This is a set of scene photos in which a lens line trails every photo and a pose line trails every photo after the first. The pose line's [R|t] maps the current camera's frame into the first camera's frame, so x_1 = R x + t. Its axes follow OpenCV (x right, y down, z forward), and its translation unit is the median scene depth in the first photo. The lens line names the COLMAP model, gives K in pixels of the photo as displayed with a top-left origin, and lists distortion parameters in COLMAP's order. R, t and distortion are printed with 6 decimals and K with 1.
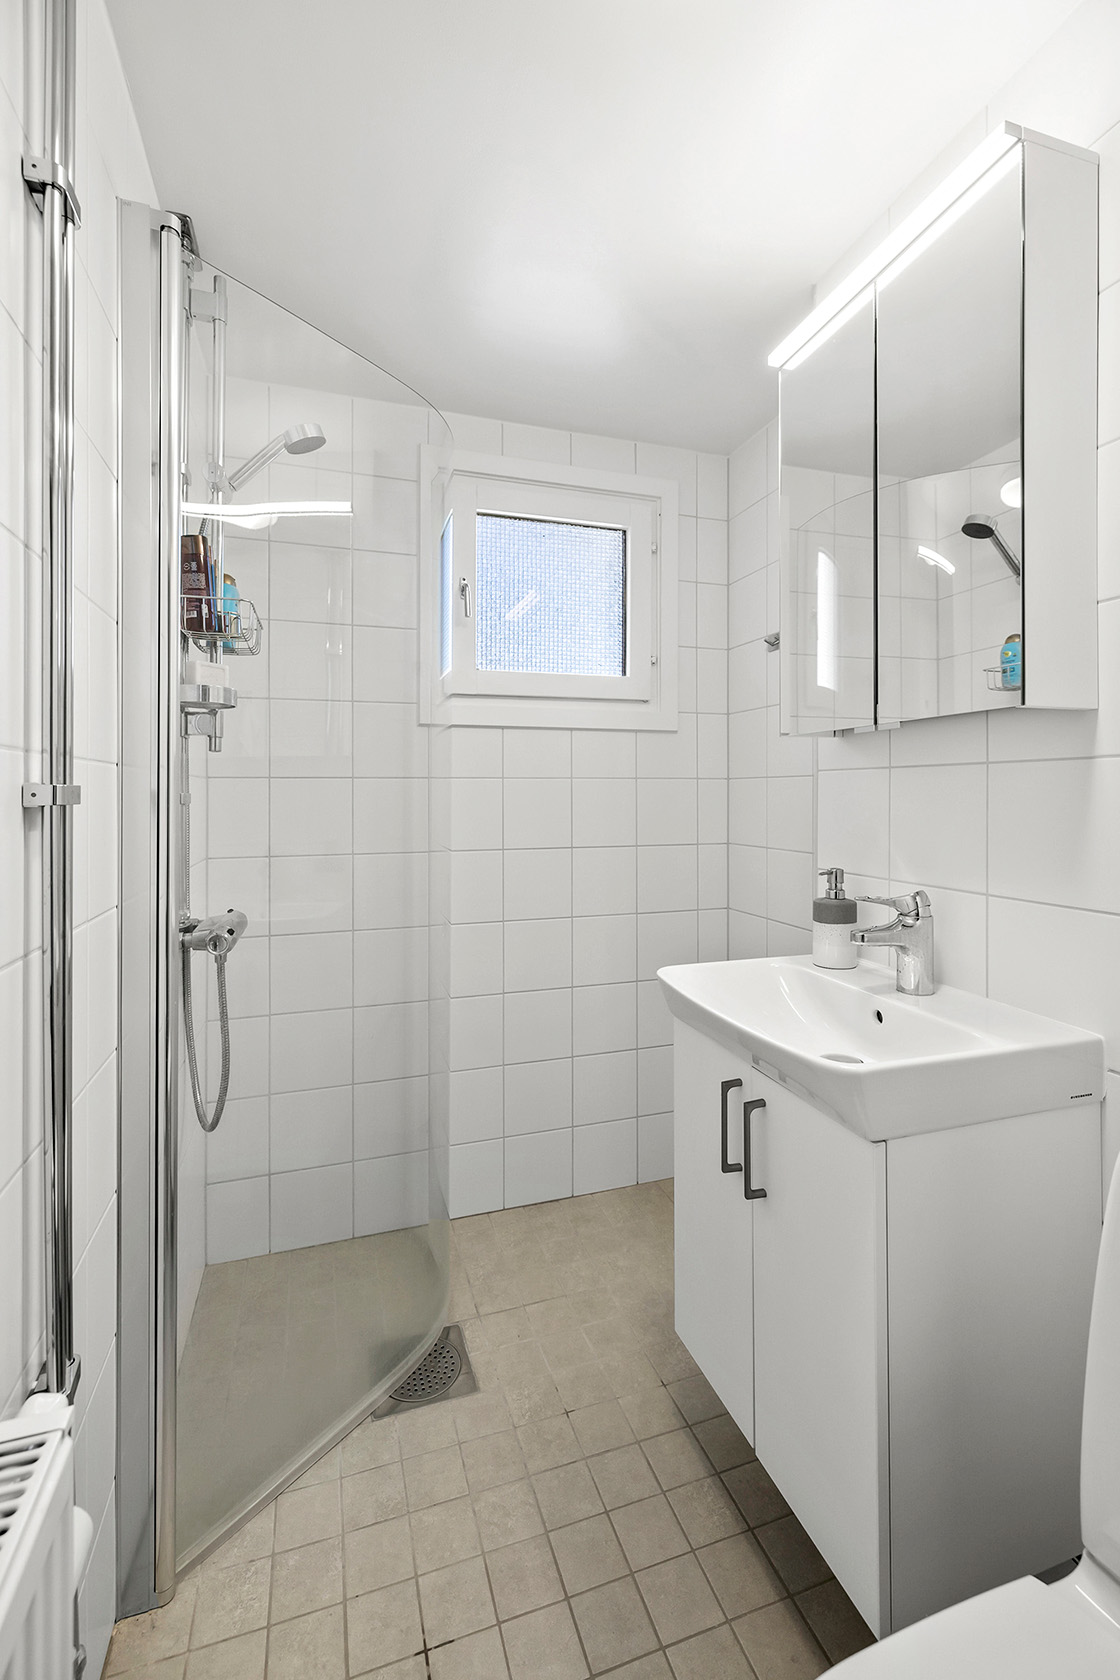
lens RADIAL K [[788.9, 0, 610.7], [0, 788.9, 794.9], [0, 0, 1]] dist [0.000509, -0.000053]
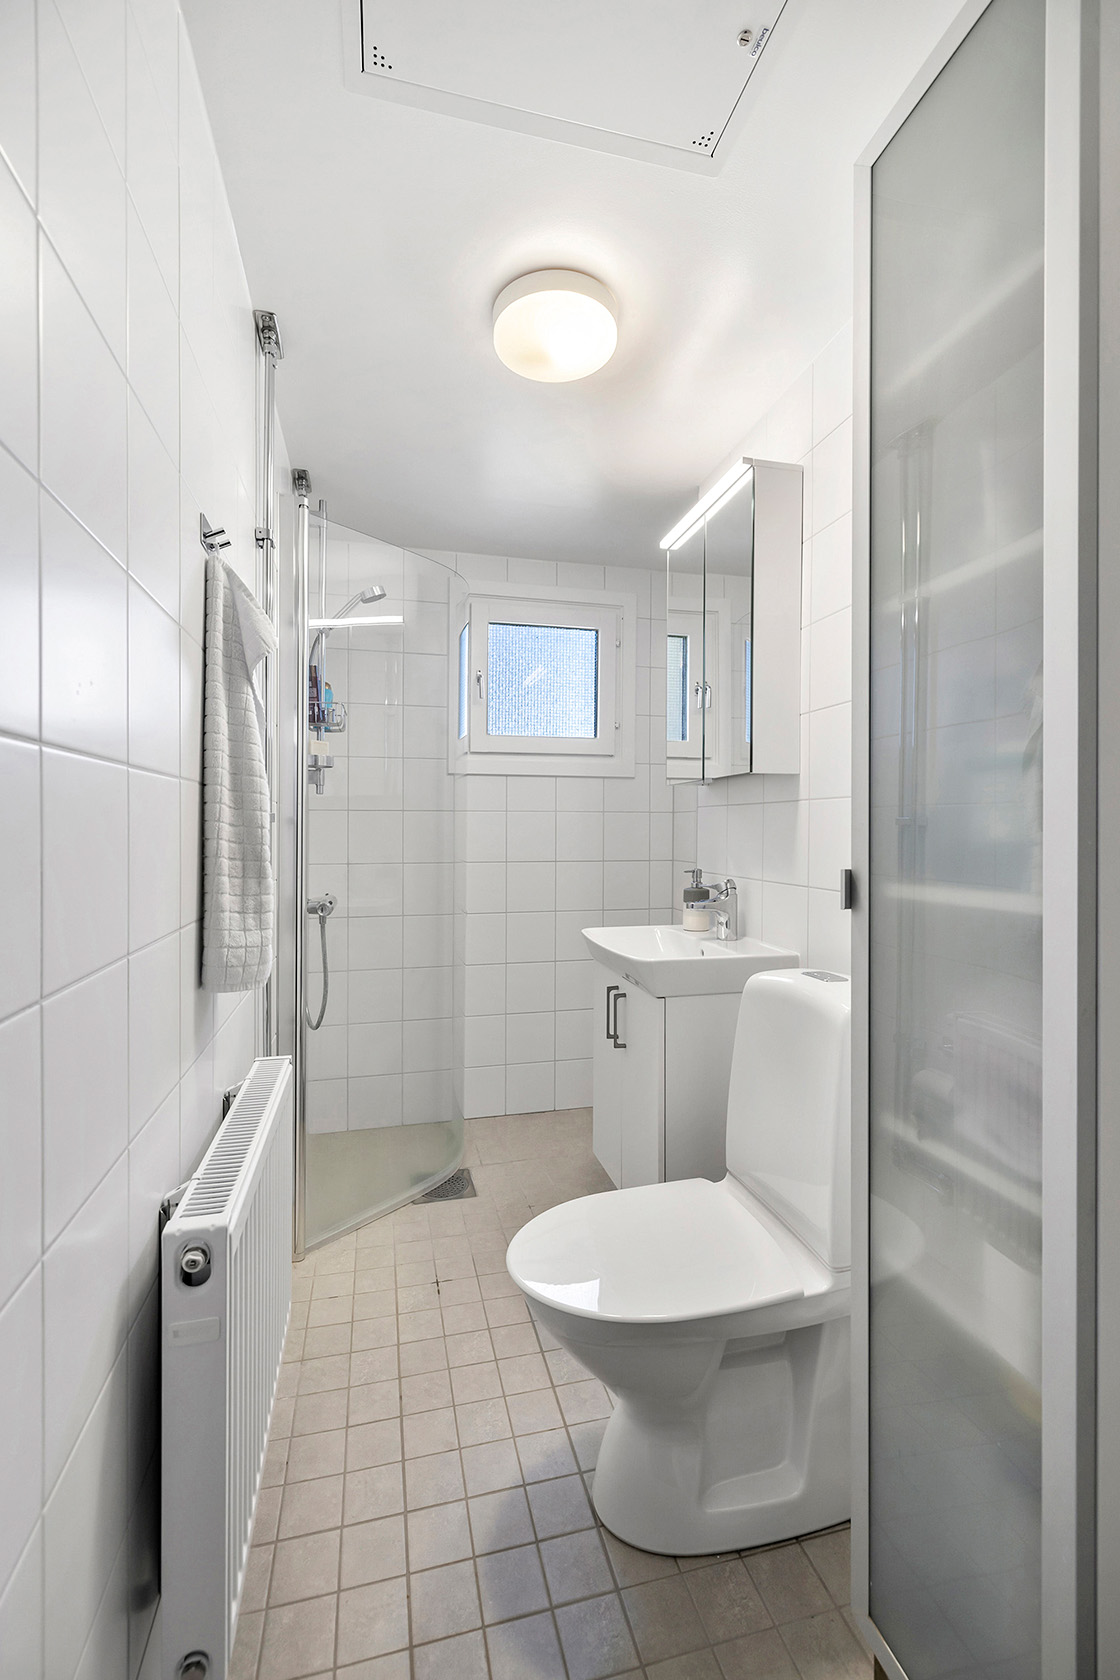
lens RADIAL K [[723.1, 0, 560.0], [0, 723.1, 840.0], [0, 0, 1]] dist [0.000409, 0.000014]
pose [[0.994233, 0.009112, -0.106852, 0.146738], [-0.007190, 0.999806, 0.018361, 0.009207], [0.106999, -0.017487, 0.994105, -0.417636]]
